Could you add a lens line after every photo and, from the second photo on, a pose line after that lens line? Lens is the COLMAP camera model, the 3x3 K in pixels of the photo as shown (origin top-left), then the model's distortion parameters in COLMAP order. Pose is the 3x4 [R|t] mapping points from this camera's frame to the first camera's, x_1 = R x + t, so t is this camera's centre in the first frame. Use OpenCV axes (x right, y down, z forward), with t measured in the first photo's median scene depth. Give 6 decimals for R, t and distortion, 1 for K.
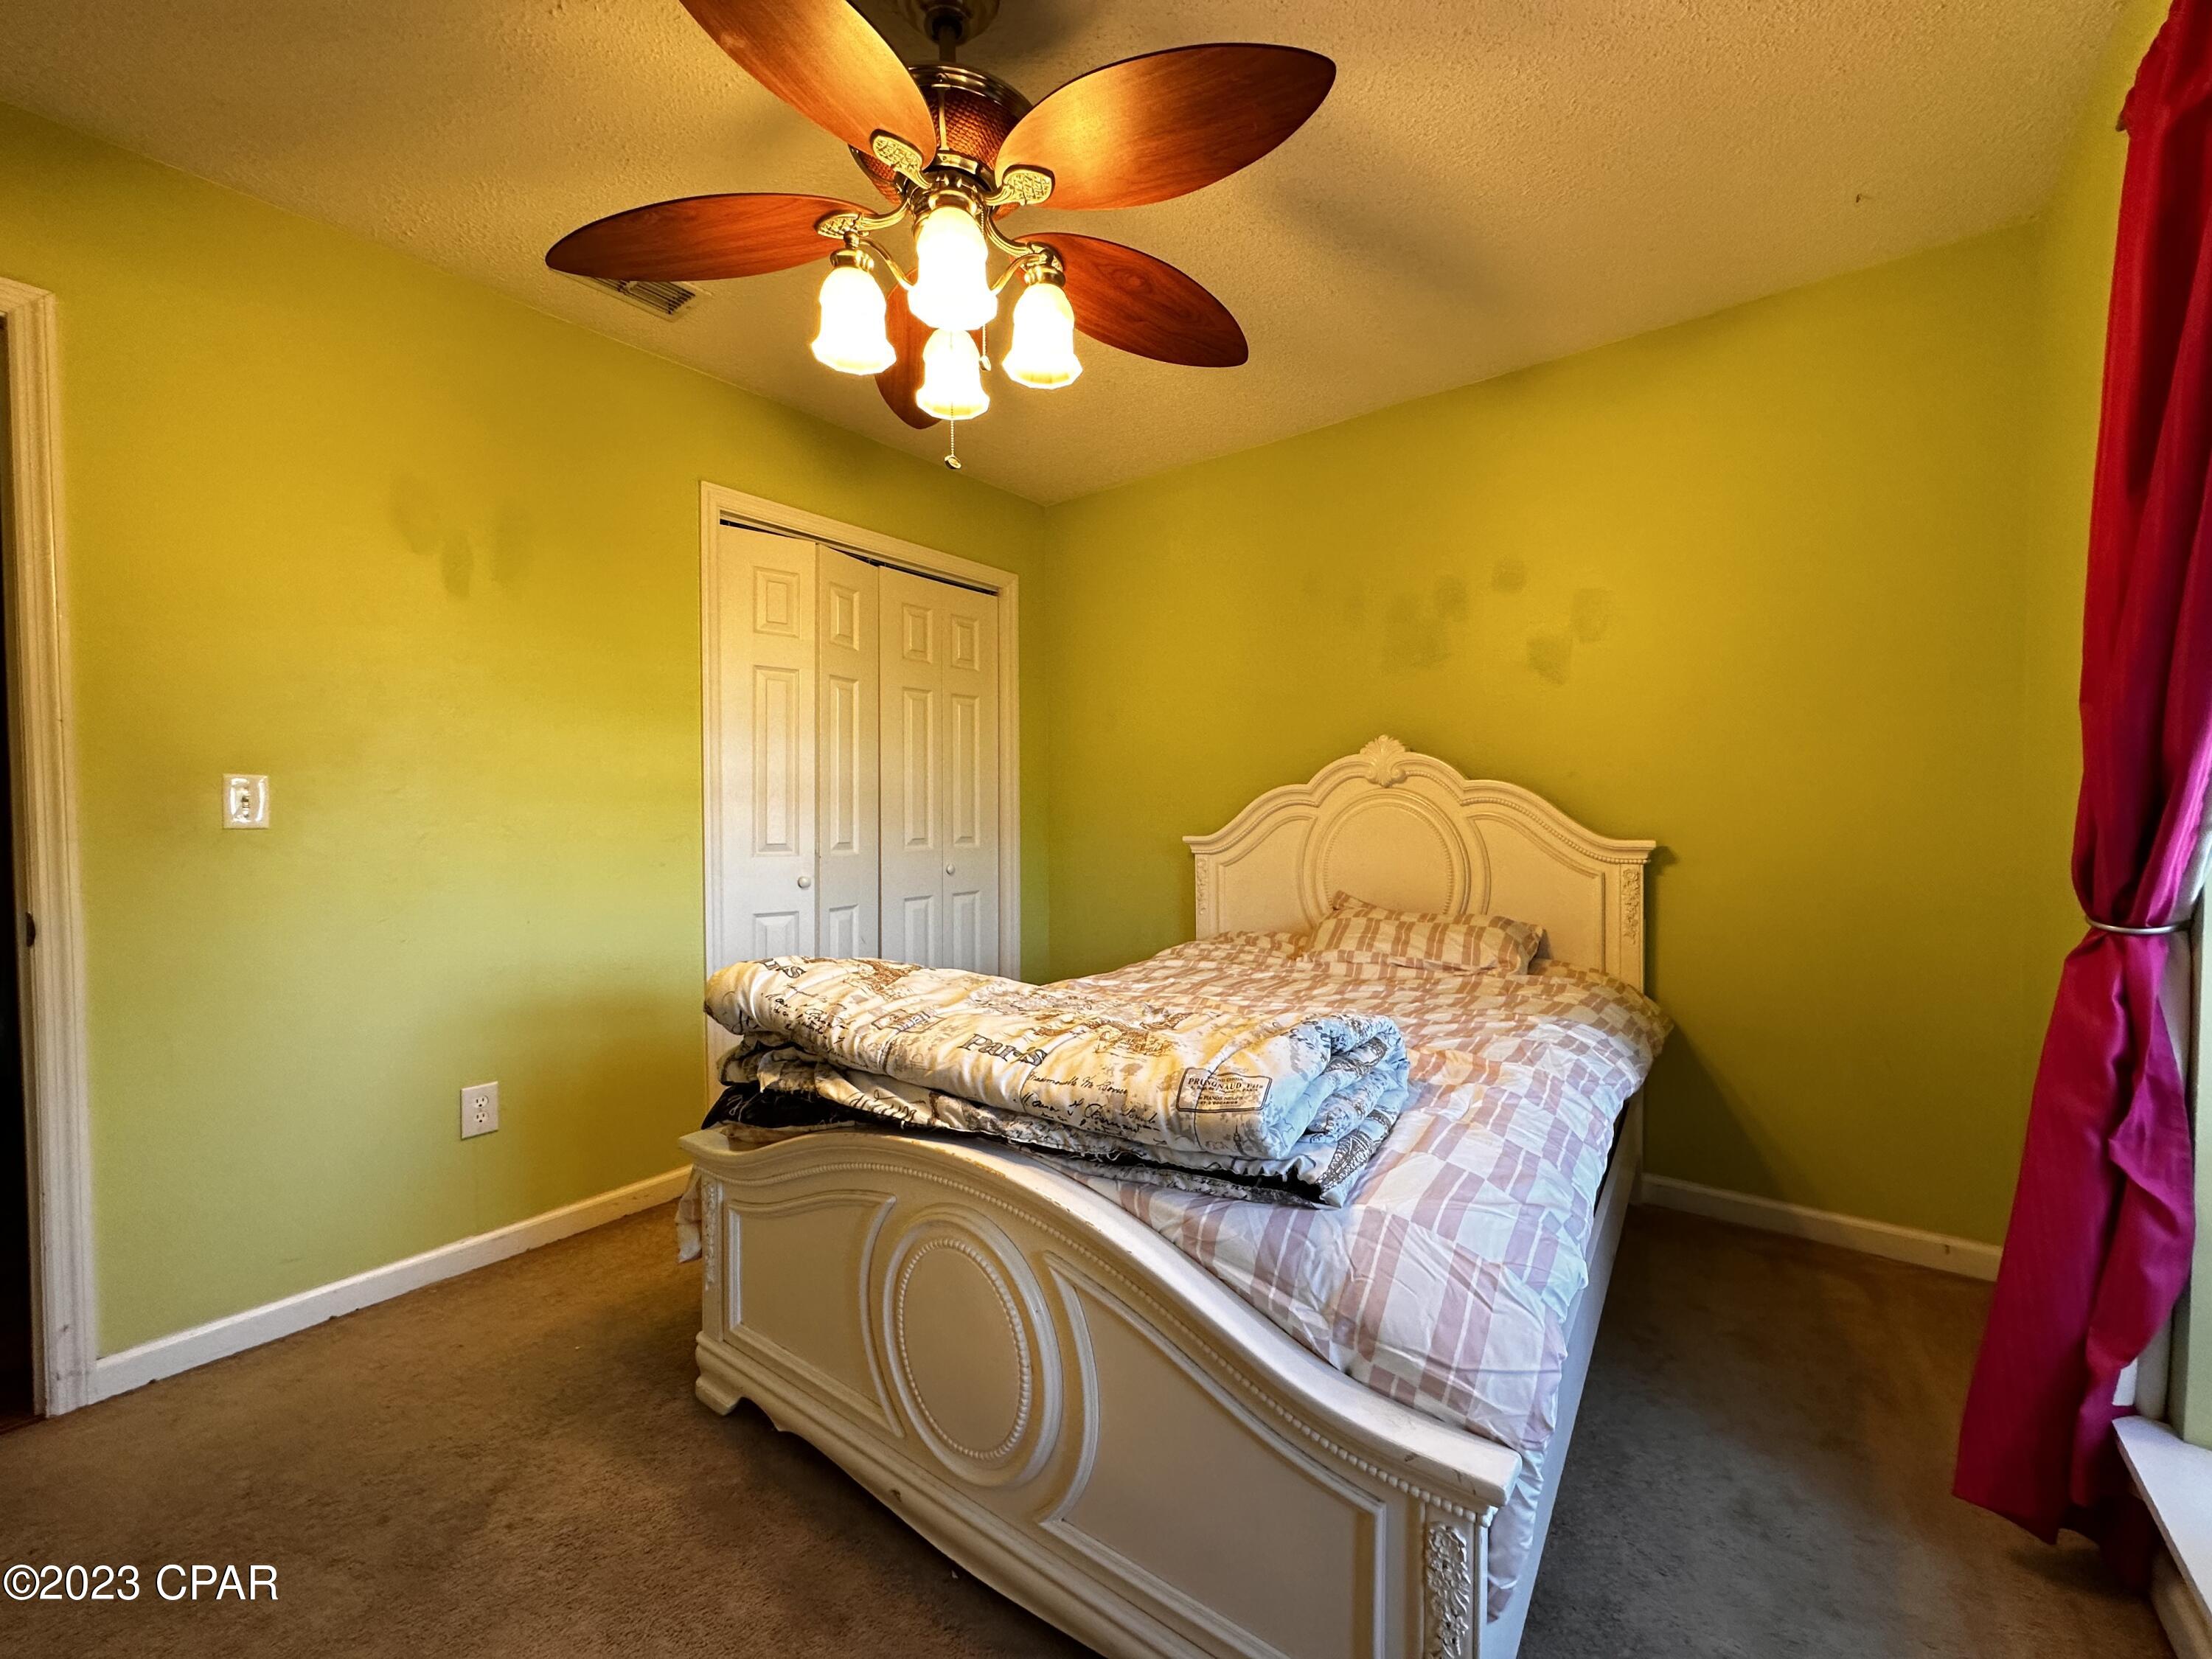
lens RADIAL K [[874.1, 0, 1104.0], [0, 874.1, 835.8], [0, 0, 1]] dist [-0.001640, 0.000140]
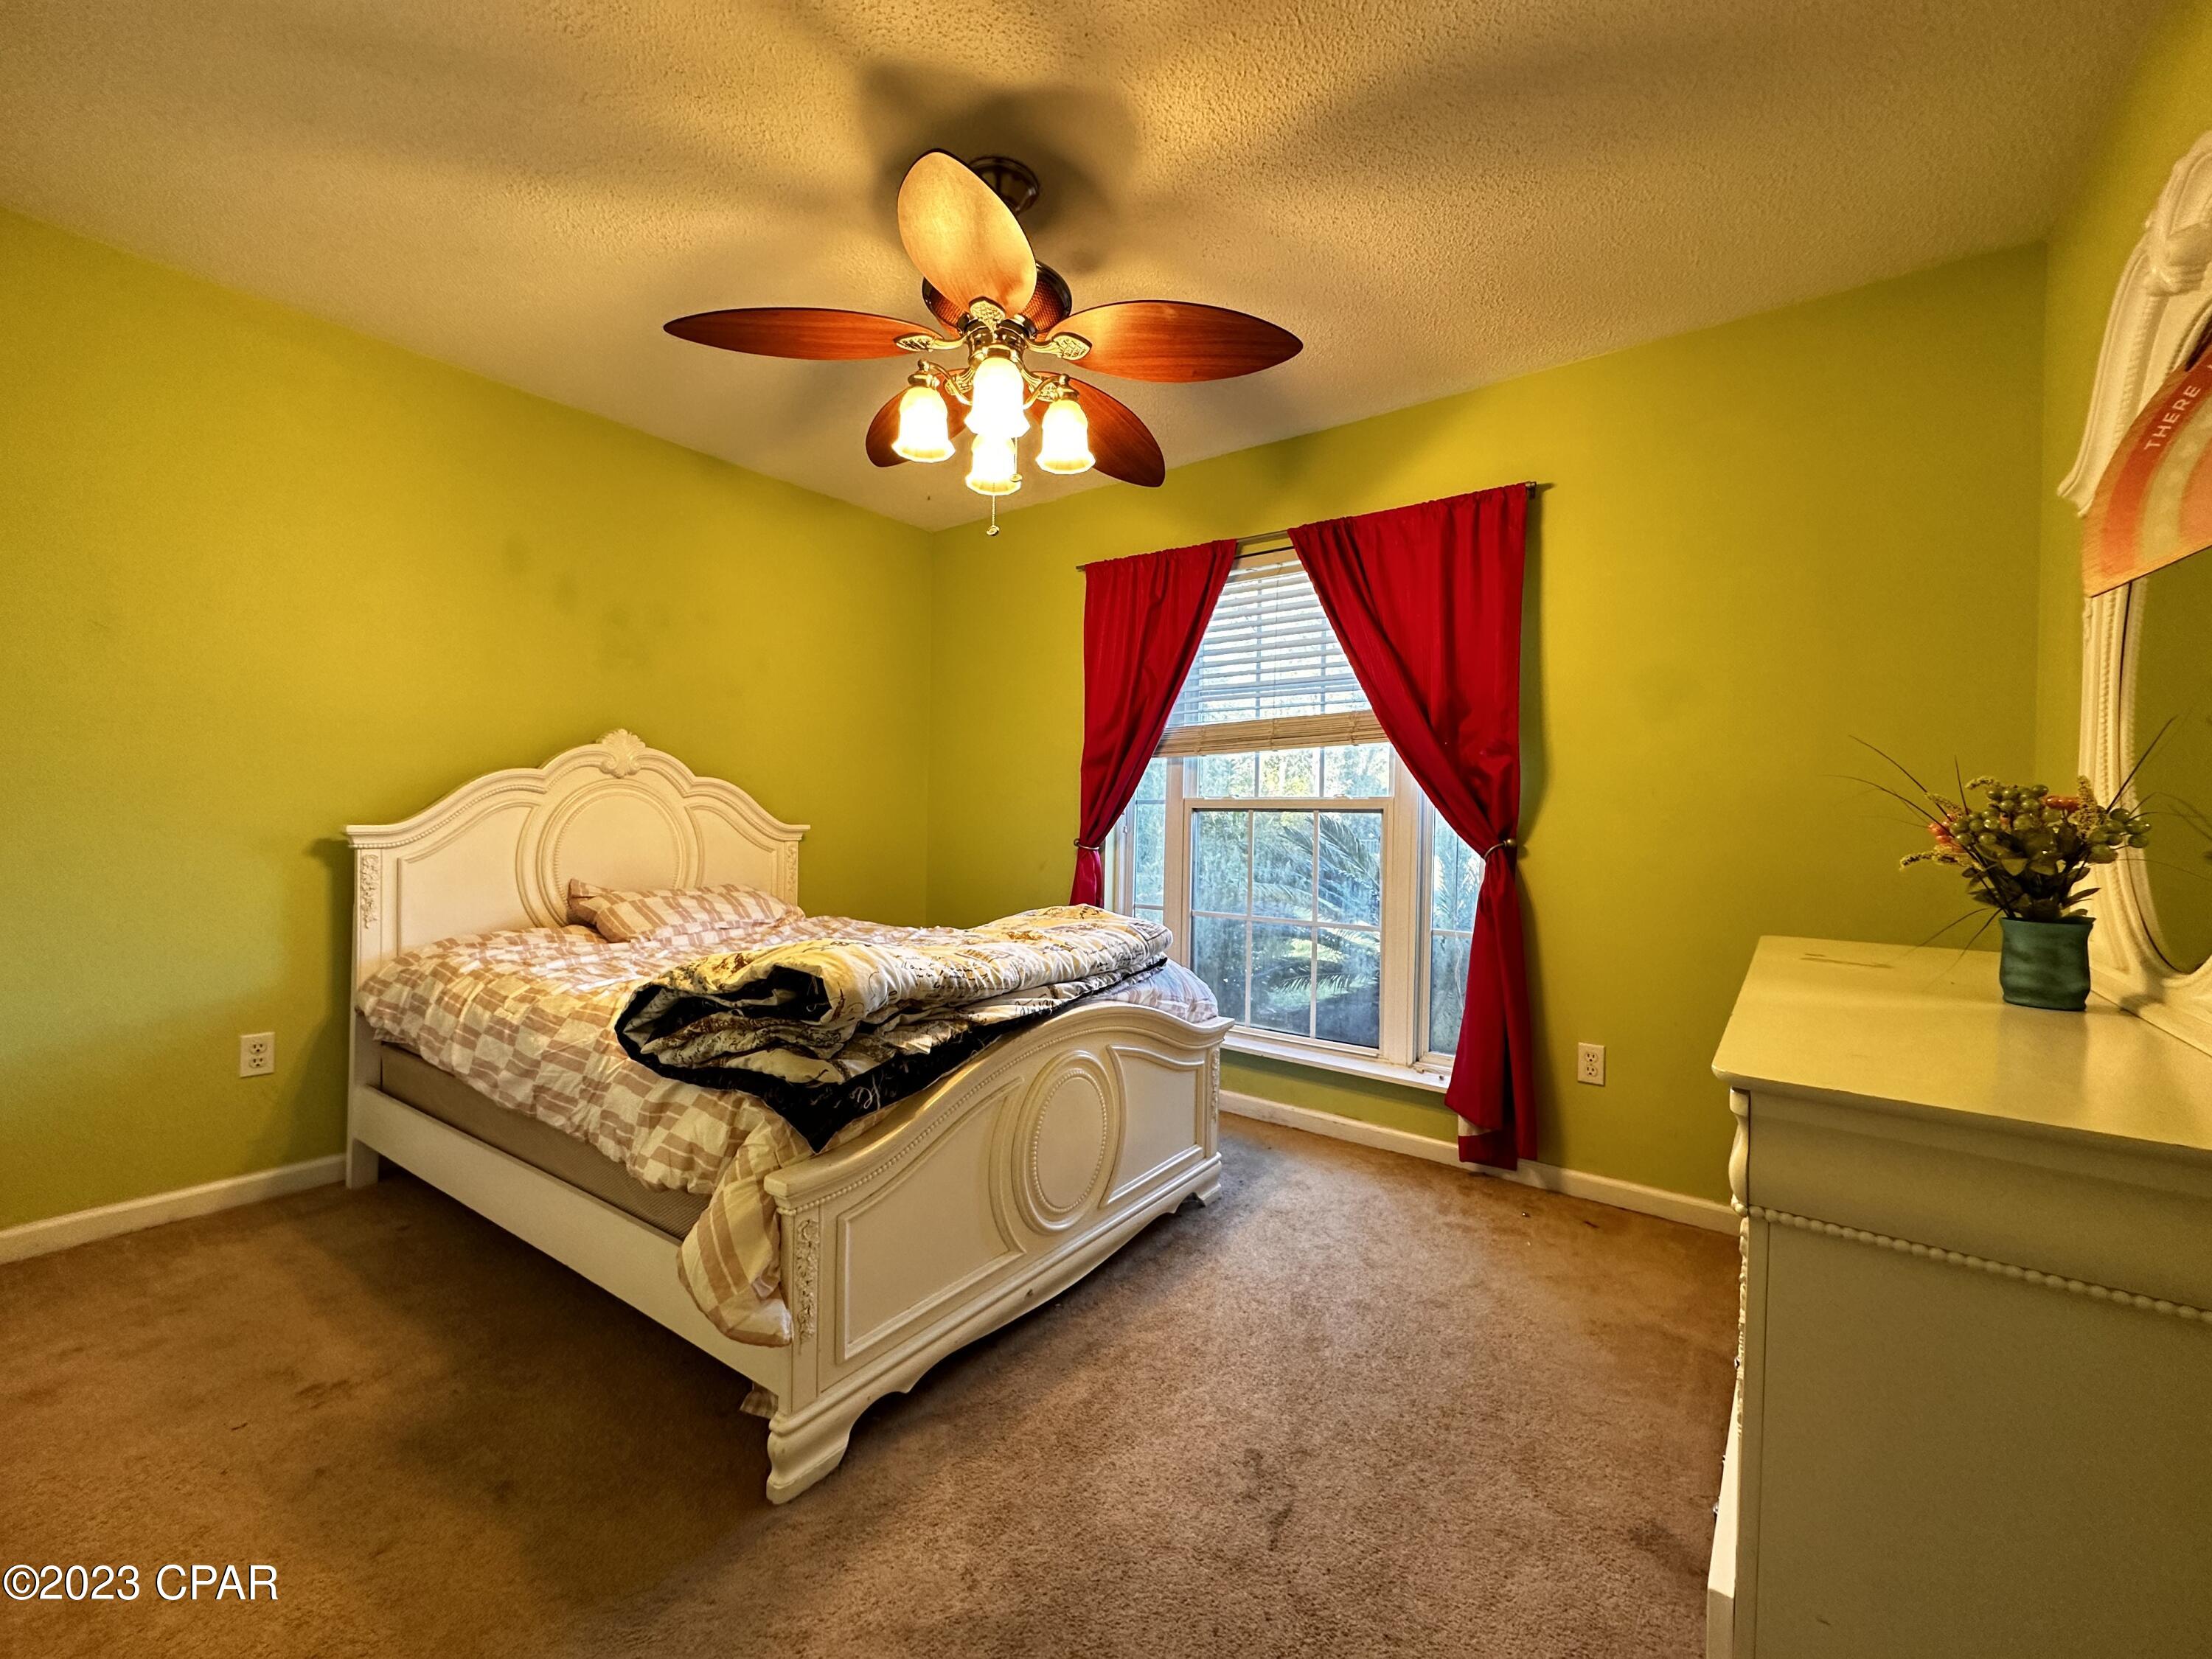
lens RADIAL K [[874.1, 0, 1104.1], [0, 874.1, 831.6], [0, 0, 1]] dist [-0.001640, 0.000140]
pose [[-0.009591, -0.006431, 0.999933, -1.101762], [0.014955, 0.999867, 0.006574, 0.018289], [-0.999842, 0.015017, -0.009494, 0.608679]]
